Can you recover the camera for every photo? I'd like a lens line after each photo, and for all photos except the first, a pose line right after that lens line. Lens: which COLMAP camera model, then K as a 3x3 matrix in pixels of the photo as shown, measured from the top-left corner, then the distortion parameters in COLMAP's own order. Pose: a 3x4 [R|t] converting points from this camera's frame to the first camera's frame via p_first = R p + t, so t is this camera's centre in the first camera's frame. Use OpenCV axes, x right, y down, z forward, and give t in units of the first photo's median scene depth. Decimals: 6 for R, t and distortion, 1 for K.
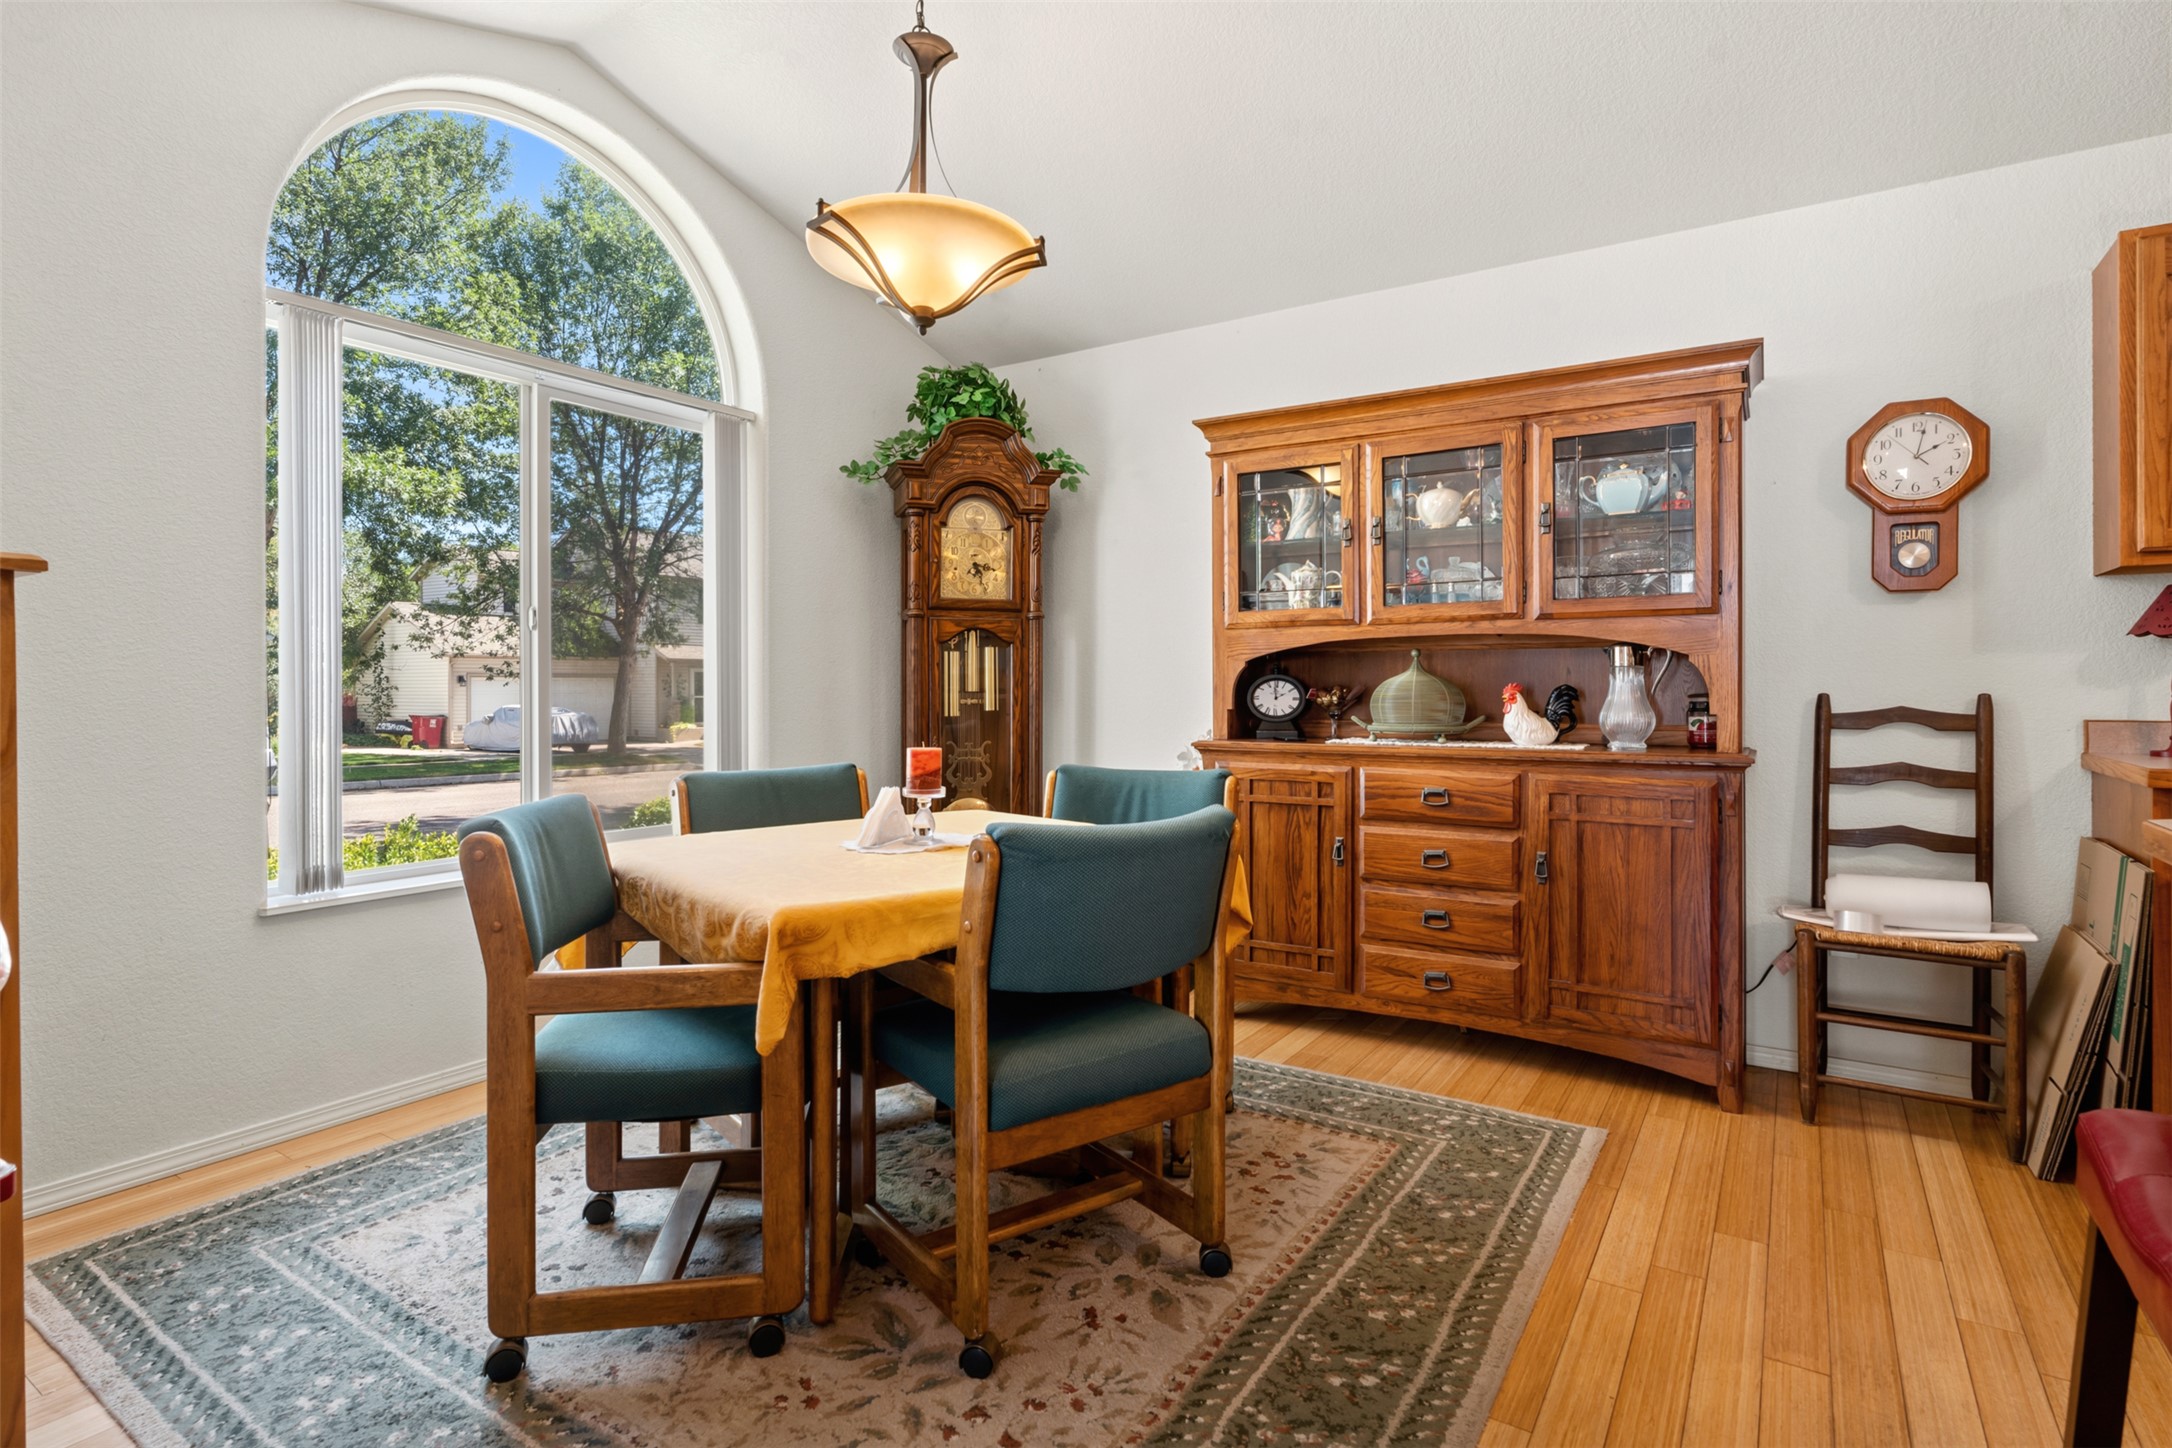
lens RADIAL K [[1086.8, 0, 1052.0], [0, 1086.8, 689.0], [0, 0, 1]] dist [0.007154, 0.001153]
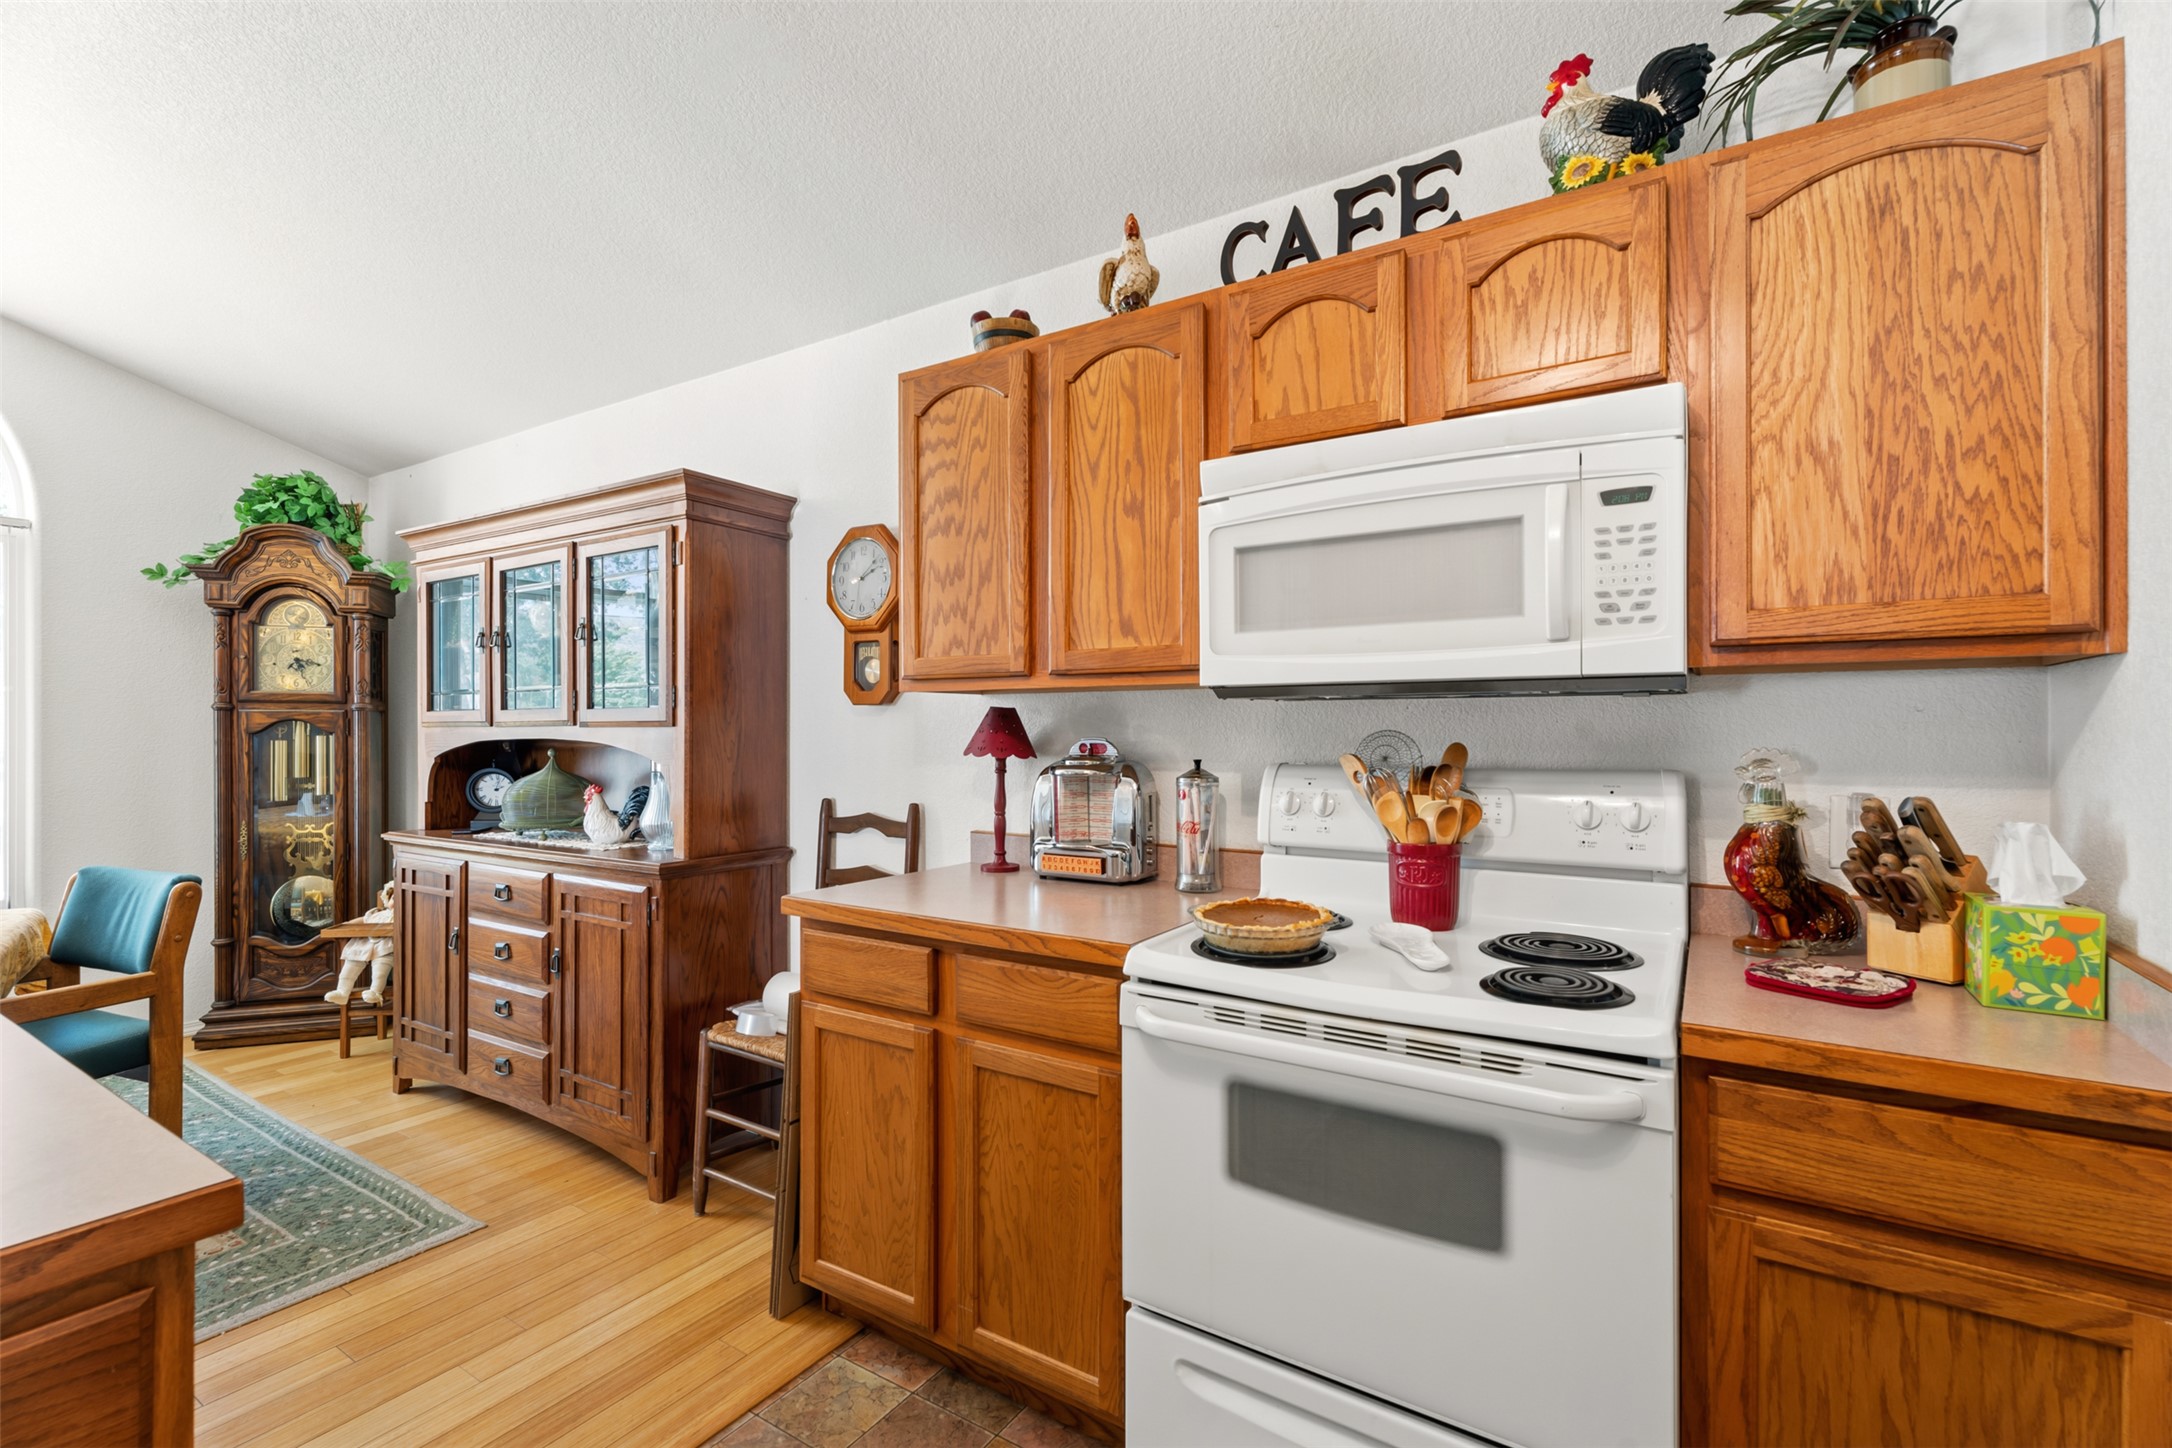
lens RADIAL K [[968.7, 0, 1084.2], [0, 968.7, 722.2], [0, 0, 1]] dist [-0.004801, 0.002988]
pose [[0.999945, 0.001014, 0.010473, 0.894112], [-0.000944, 0.999977, -0.006654, -0.060450], [-0.010479, 0.006644, 0.999923, 0.050476]]
